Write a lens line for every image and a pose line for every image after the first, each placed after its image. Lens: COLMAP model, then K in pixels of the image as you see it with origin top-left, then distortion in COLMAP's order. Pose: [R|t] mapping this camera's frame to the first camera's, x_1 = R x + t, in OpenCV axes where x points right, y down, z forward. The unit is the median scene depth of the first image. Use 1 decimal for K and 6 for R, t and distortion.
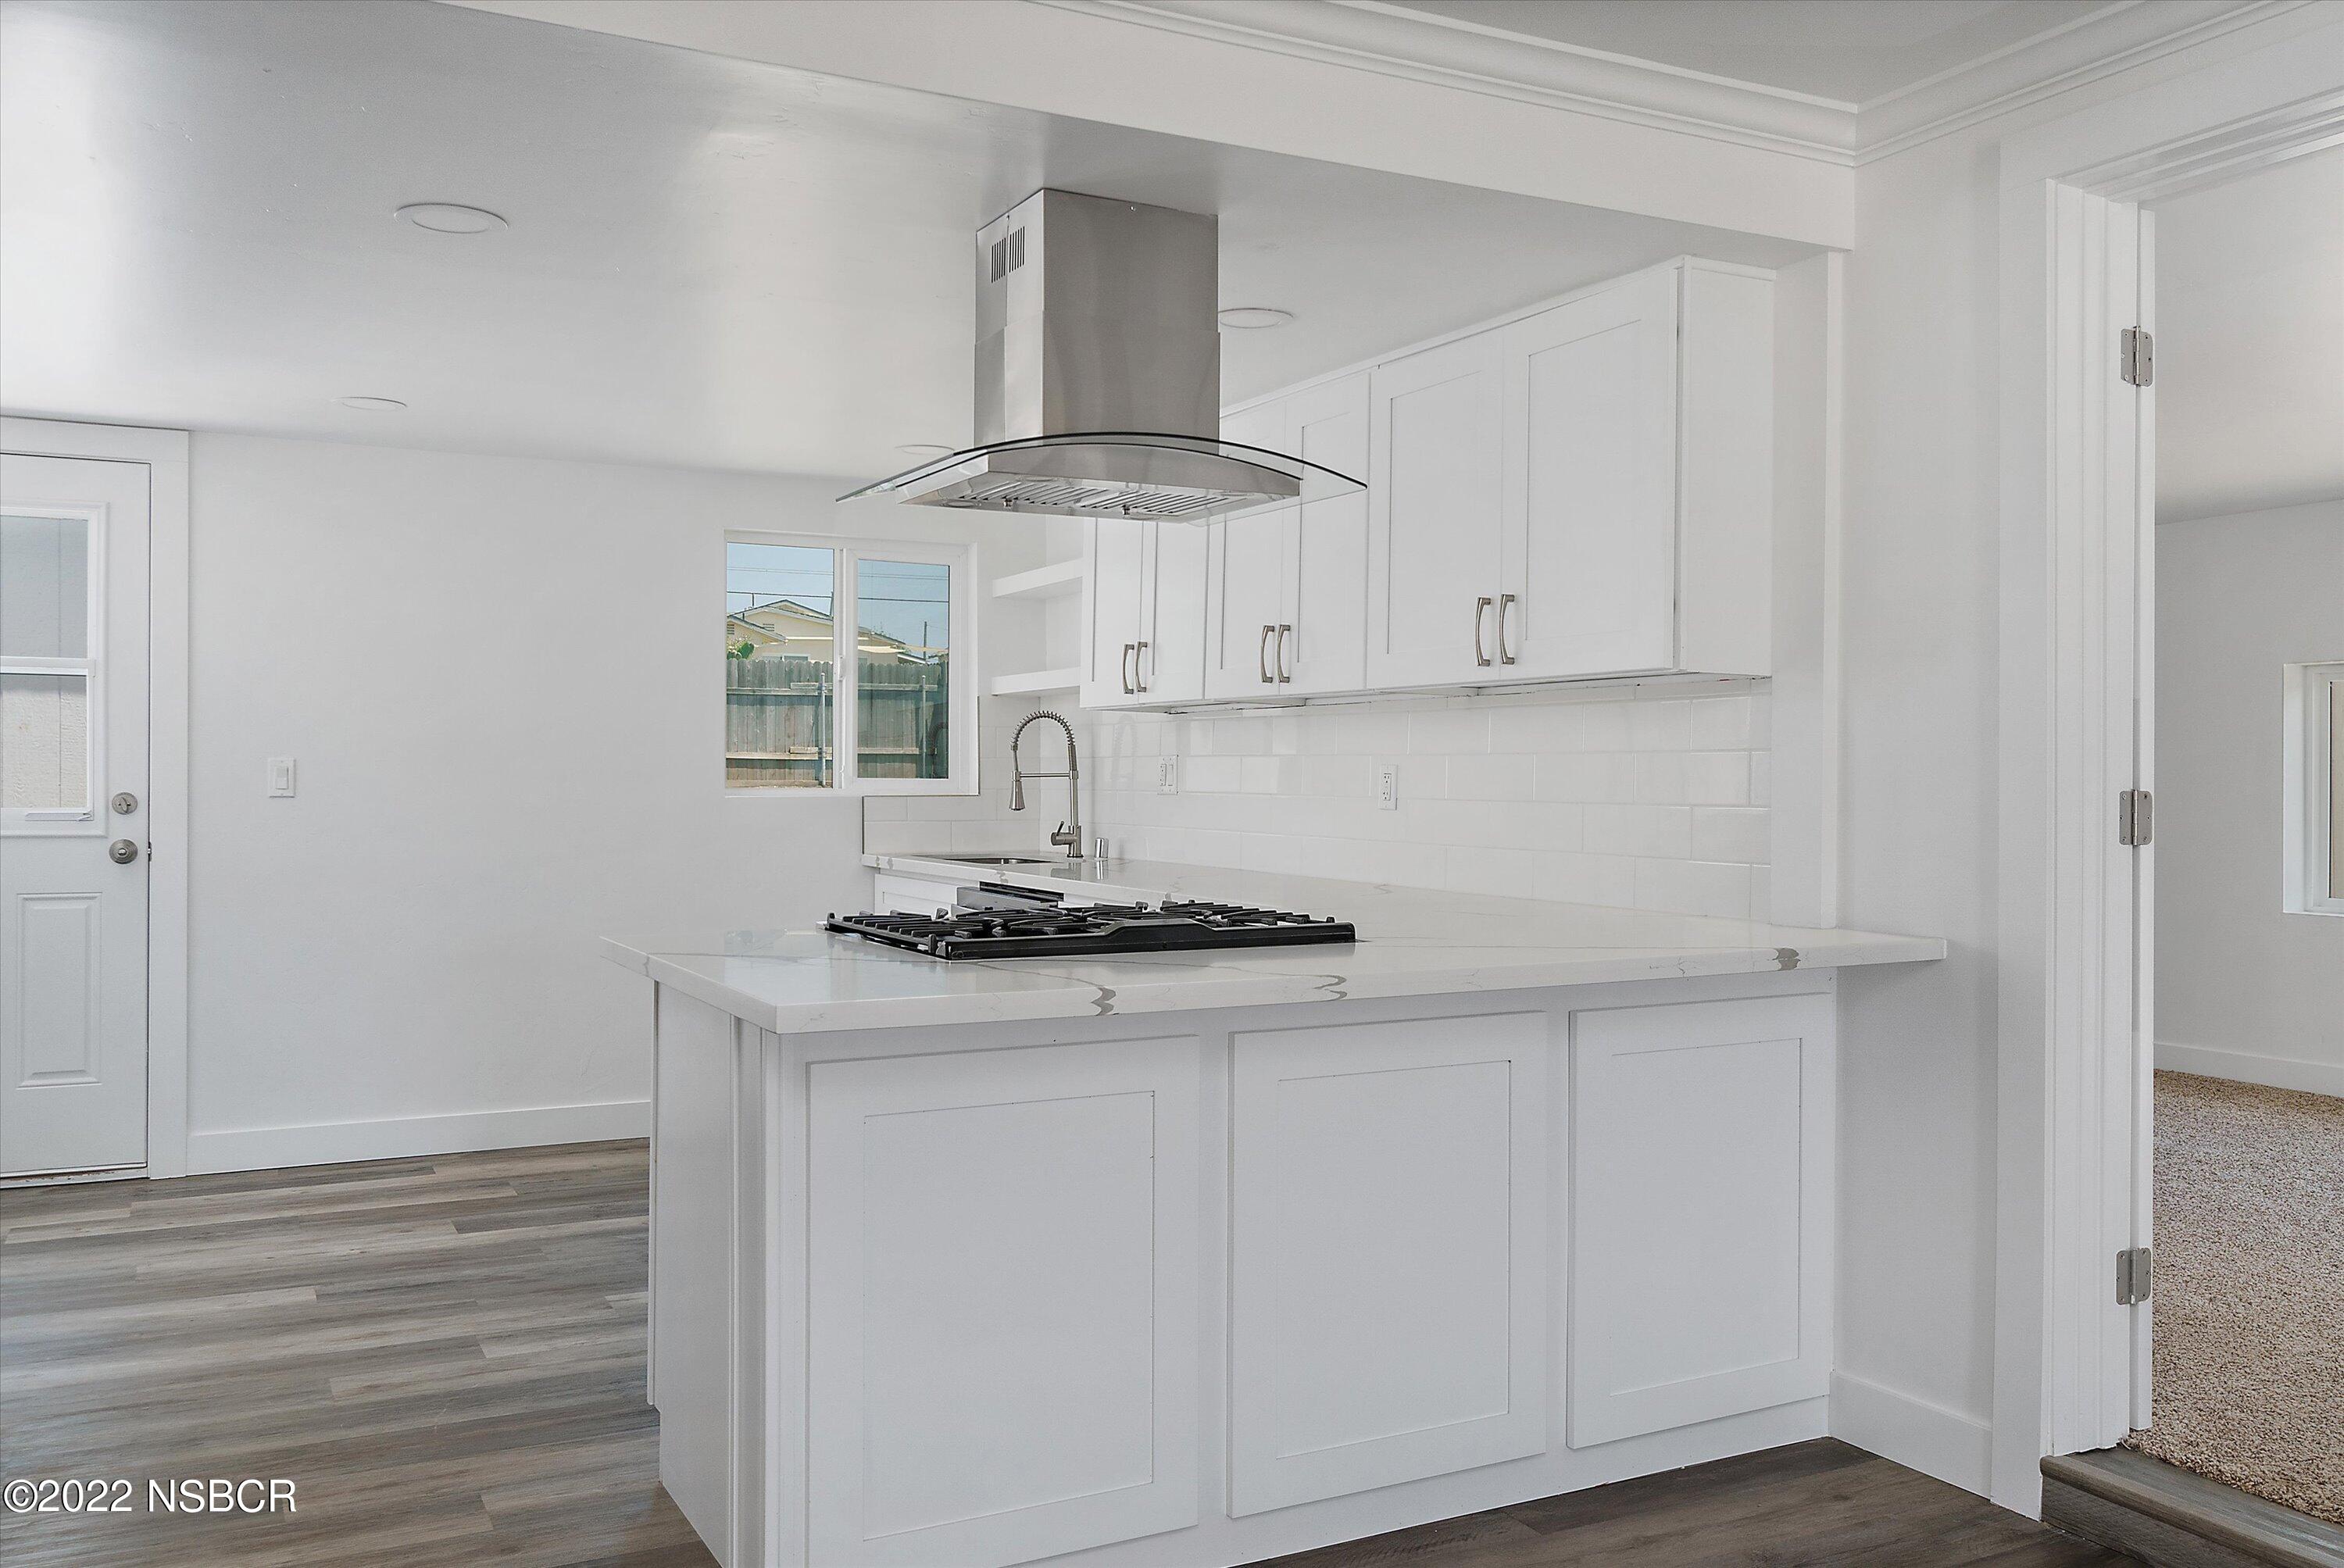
lens RADIAL K [[1883.6, 0, 1163.9], [0, 1883.6, 777.6], [0, 0, 1]] dist [-0.001553, -0.001709]
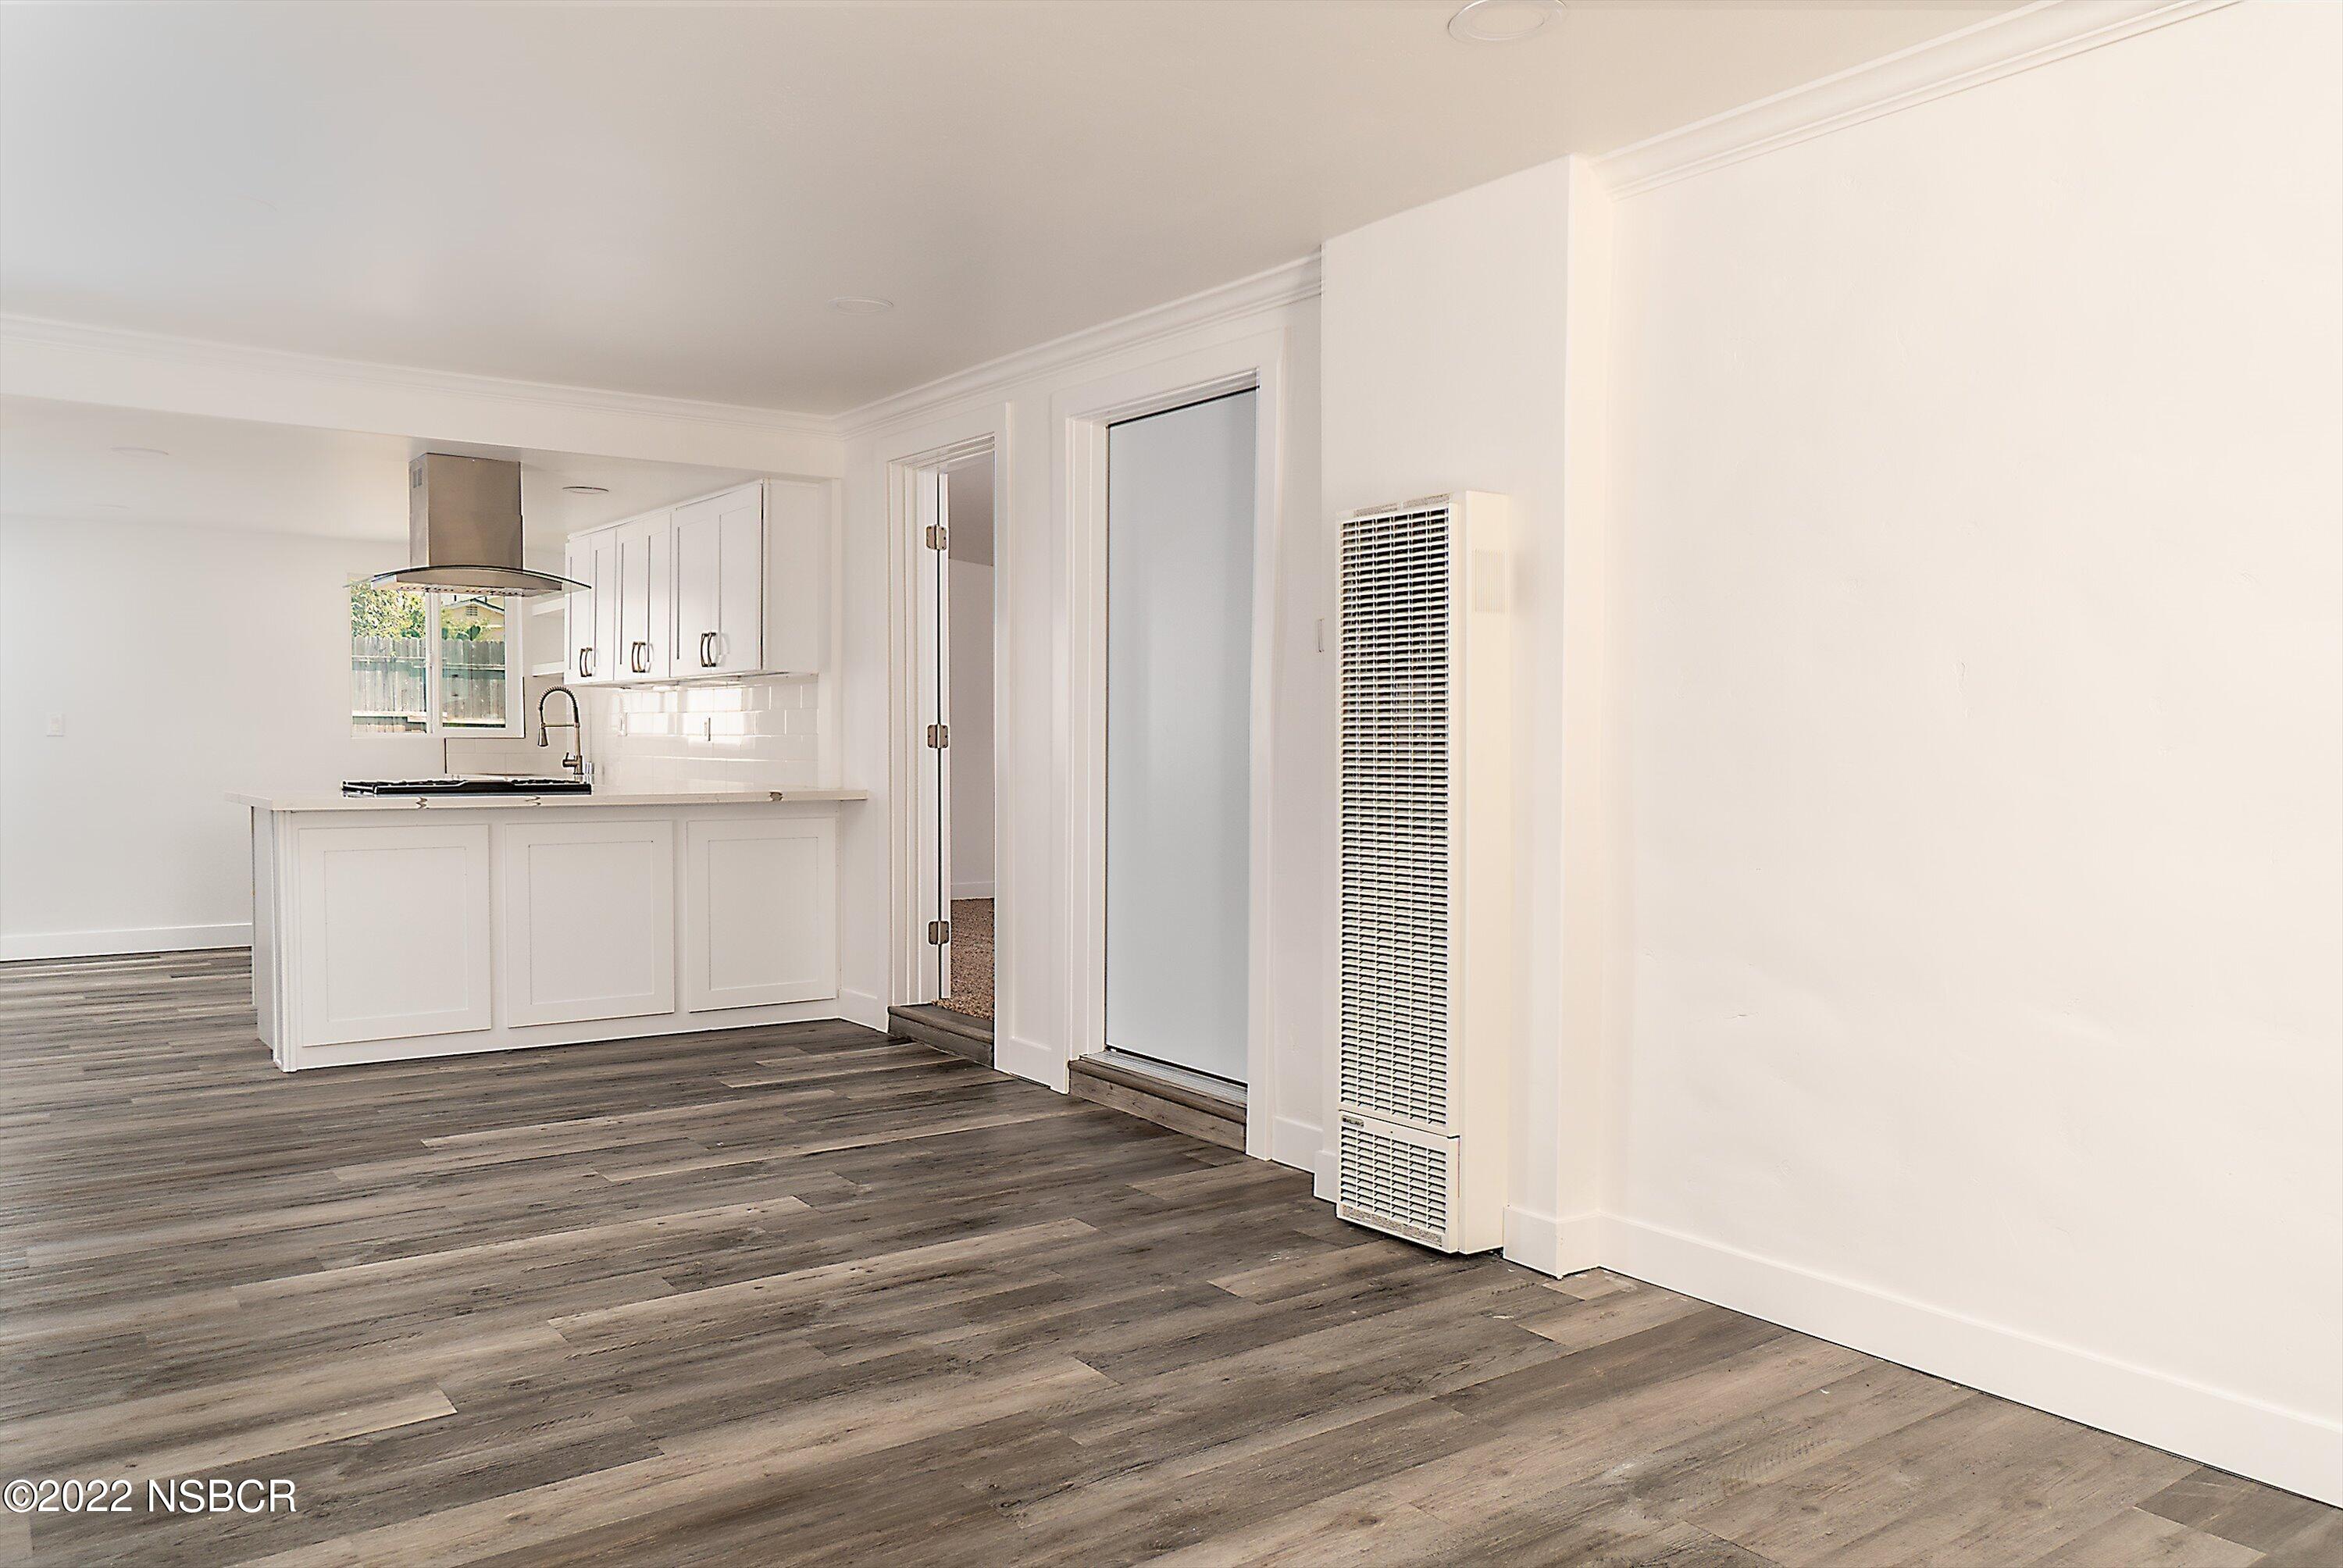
lens RADIAL K [[1626.9, 0, 1175.3], [0, 1626.9, 794.1], [0, 0, 1]] dist [-0.010359, -0.000065]
pose [[0.984382, -0.006290, 0.175934, 0.217920], [0.000816, 0.999514, 0.031170, 0.014927], [-0.176045, -0.030539, 0.983908, -0.500472]]
